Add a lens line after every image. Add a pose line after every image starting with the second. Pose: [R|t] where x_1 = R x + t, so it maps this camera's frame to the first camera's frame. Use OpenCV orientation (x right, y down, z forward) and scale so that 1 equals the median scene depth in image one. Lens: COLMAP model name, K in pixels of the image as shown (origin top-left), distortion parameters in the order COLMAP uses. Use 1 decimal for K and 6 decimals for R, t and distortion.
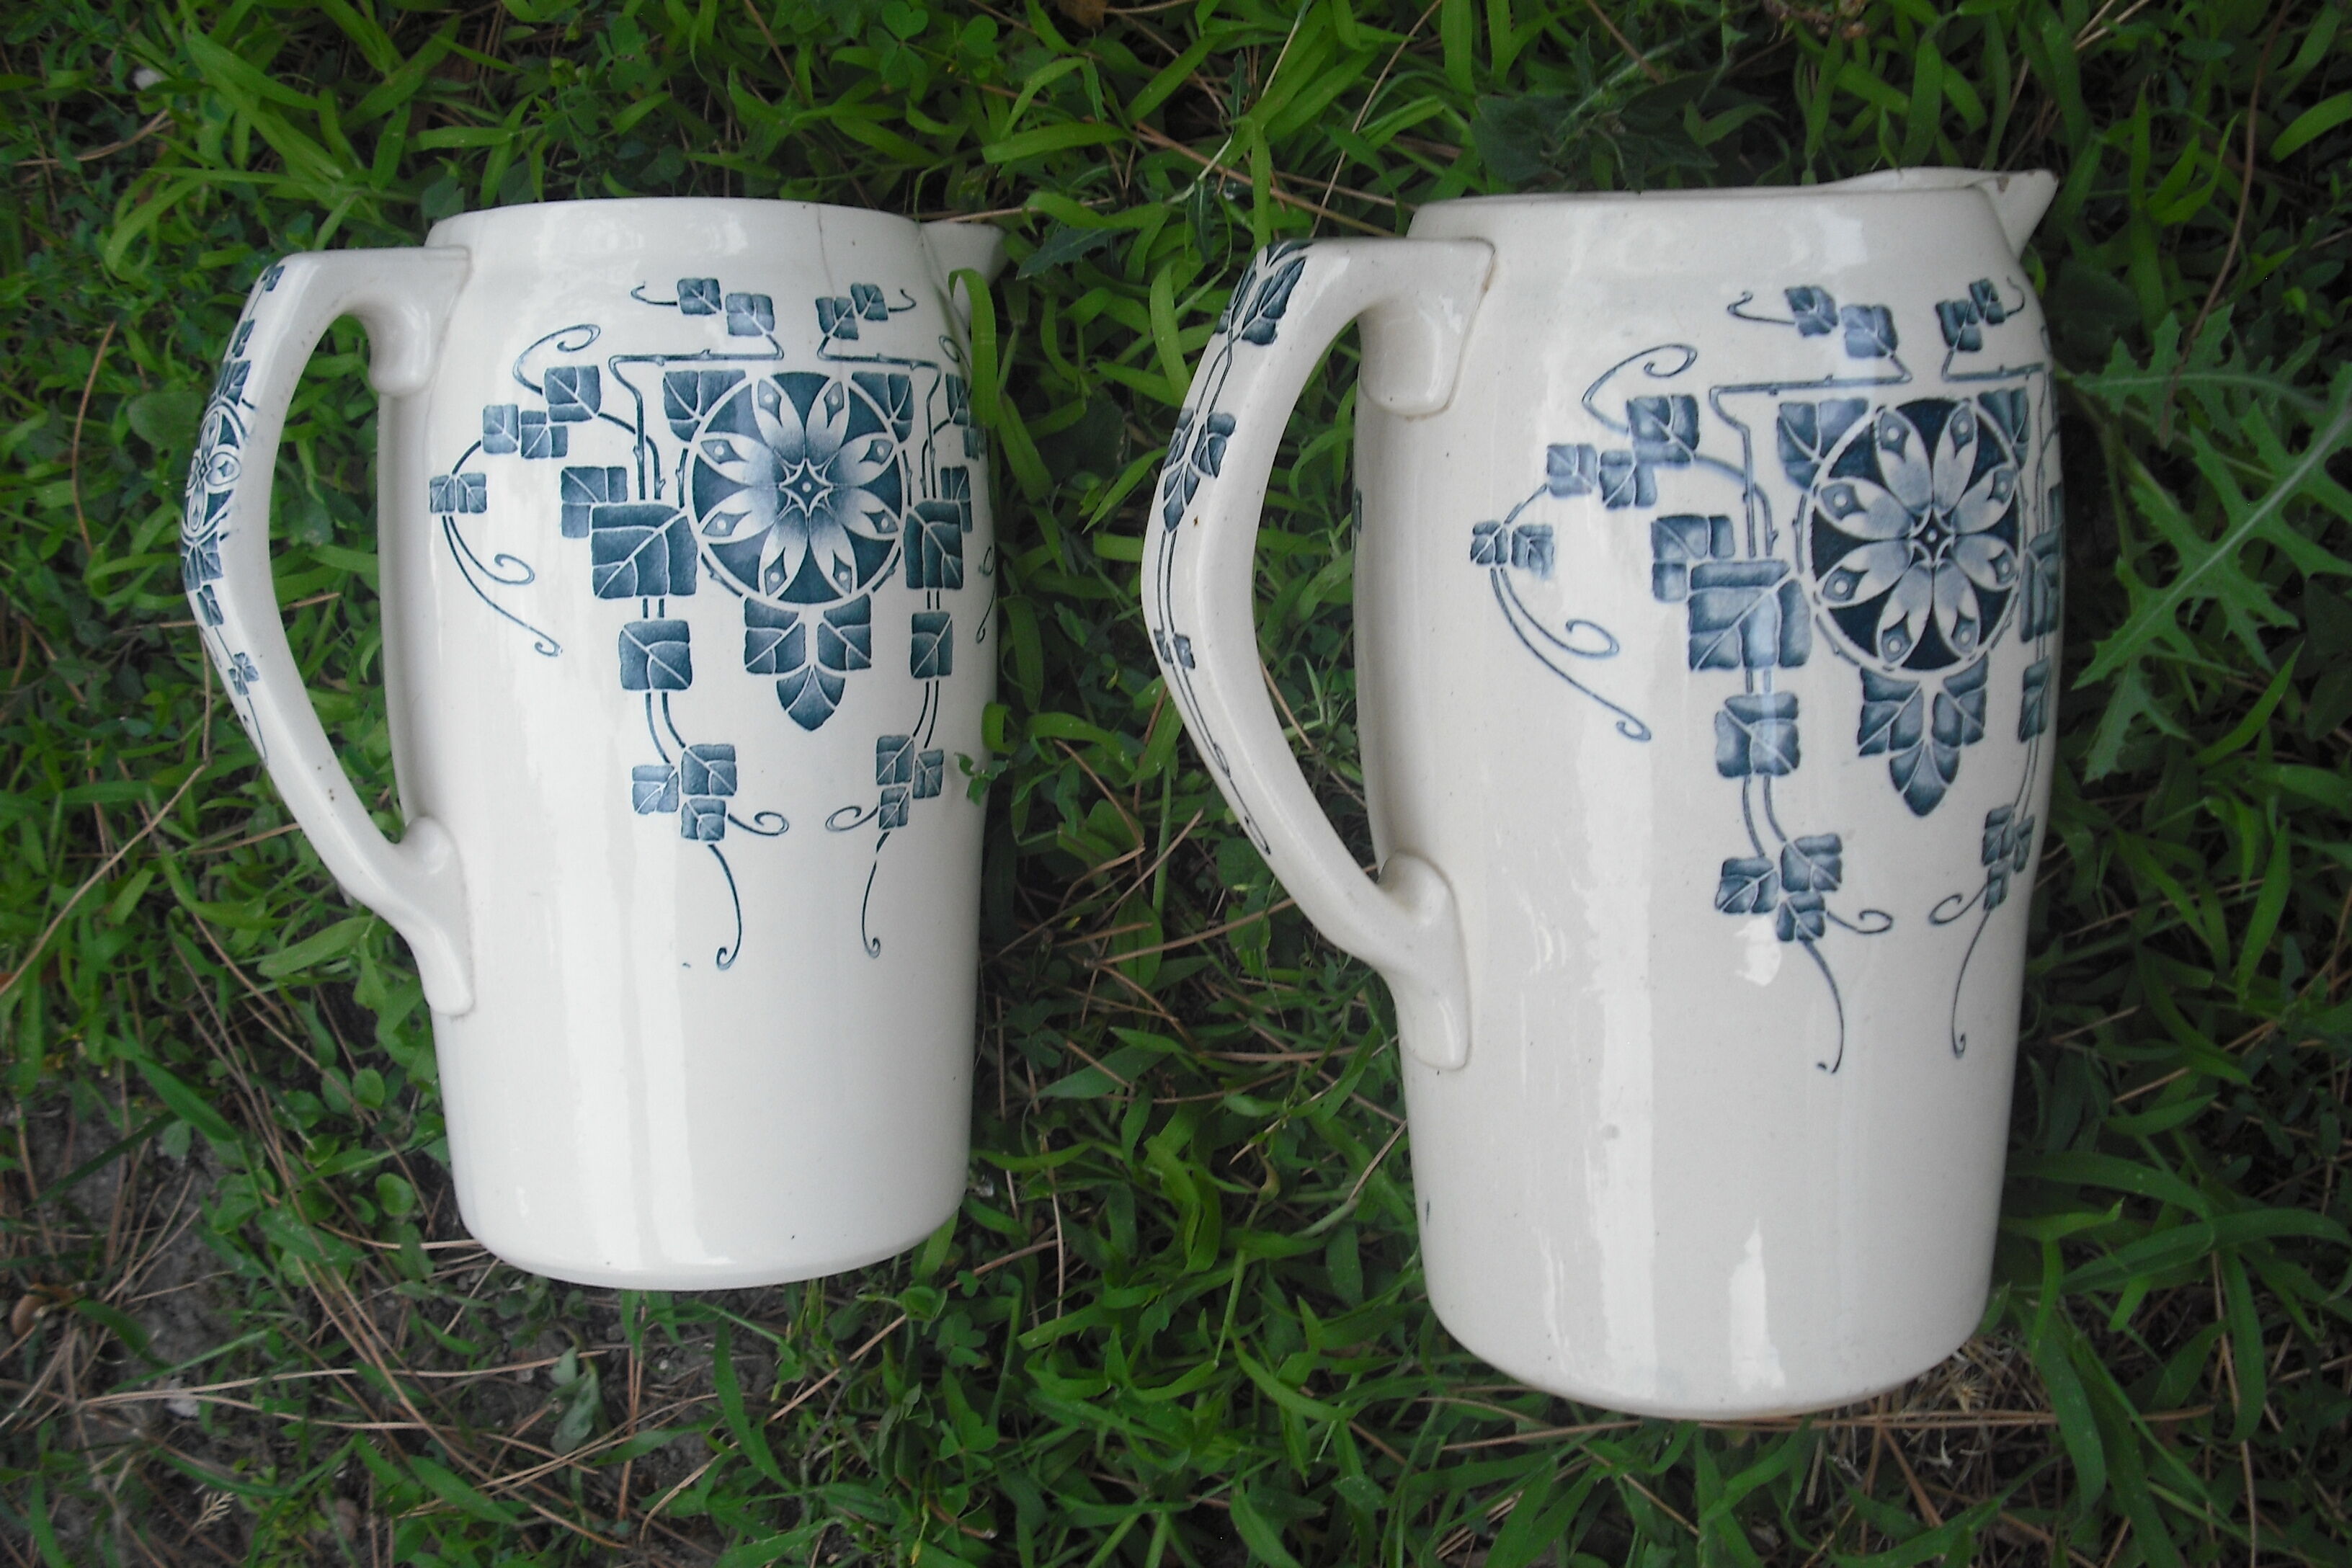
lens RADIAL K [[2670.2, 0, 1180.8], [0, 2670.2, 761.1], [0, 0, 1]] dist [-0.110676, 0.000000]
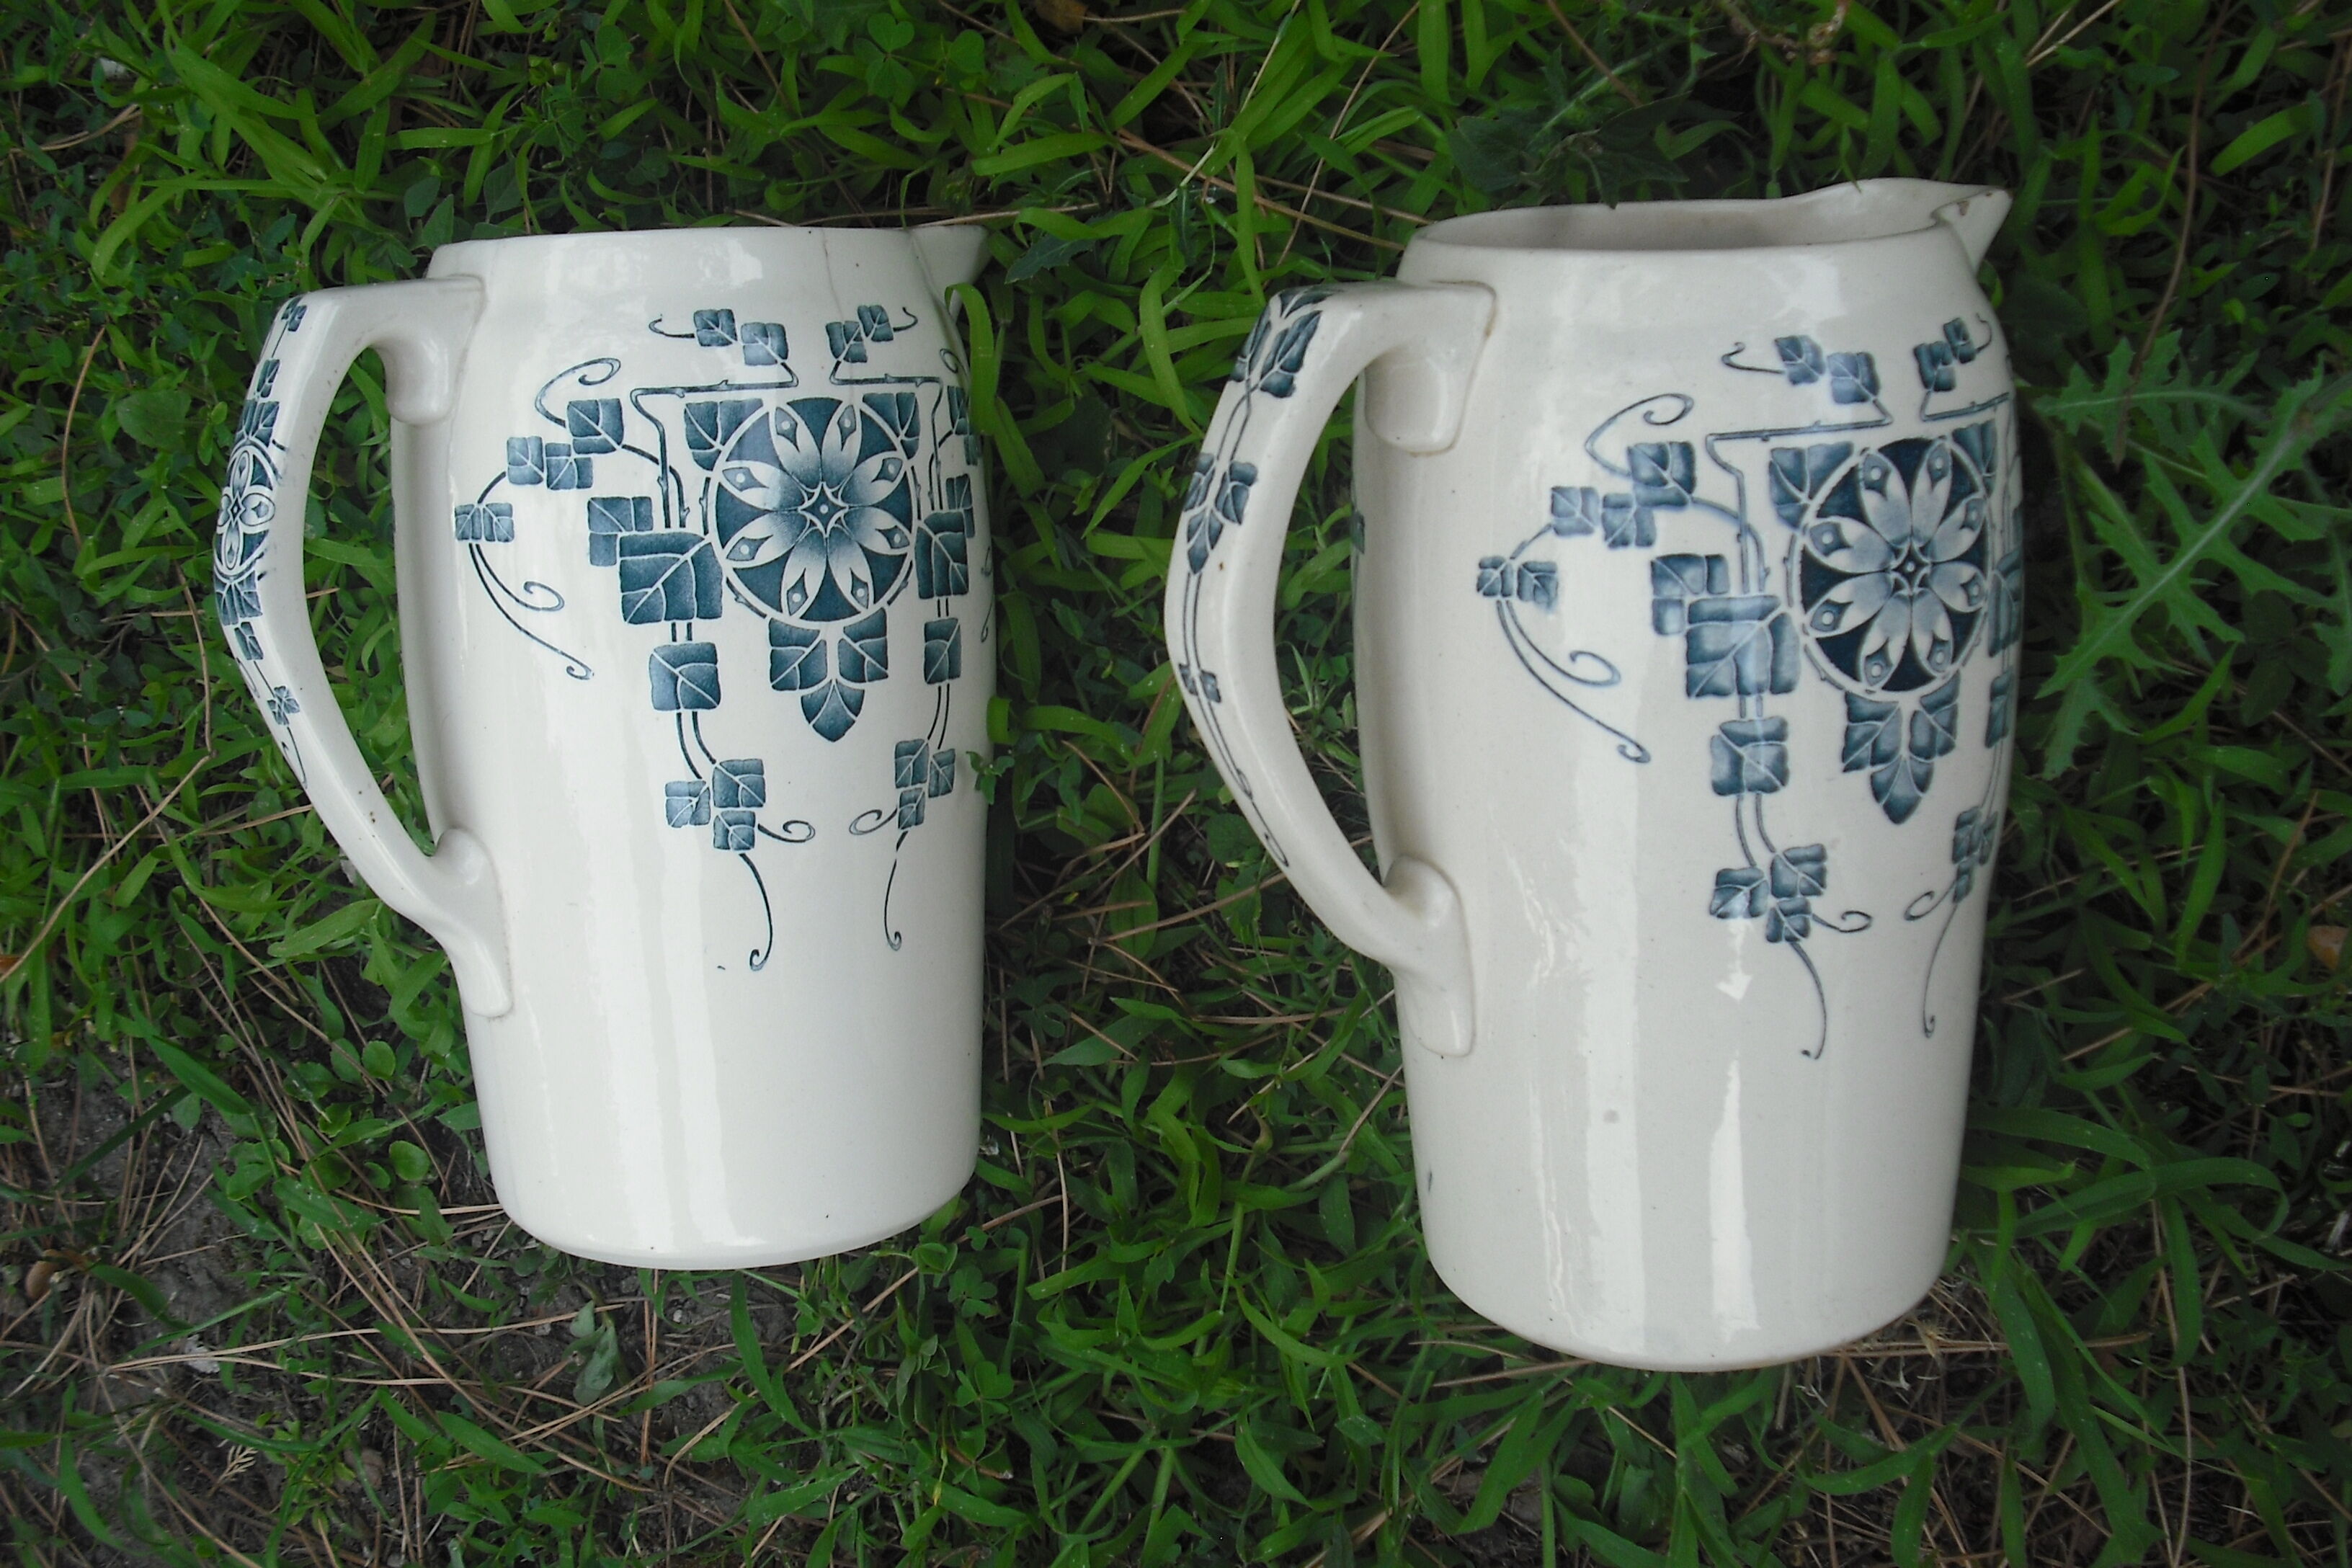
lens RADIAL K [[2670.2, 0, 1169.4], [0, 2670.2, 758.5], [0, 0, 1]] dist [-0.110676, 0.000000]
pose [[0.998647, -0.024572, 0.045836, -0.064384], [0.021445, 0.997489, 0.067502, -0.084517], [-0.047380, -0.066428, 0.996666, -0.055693]]
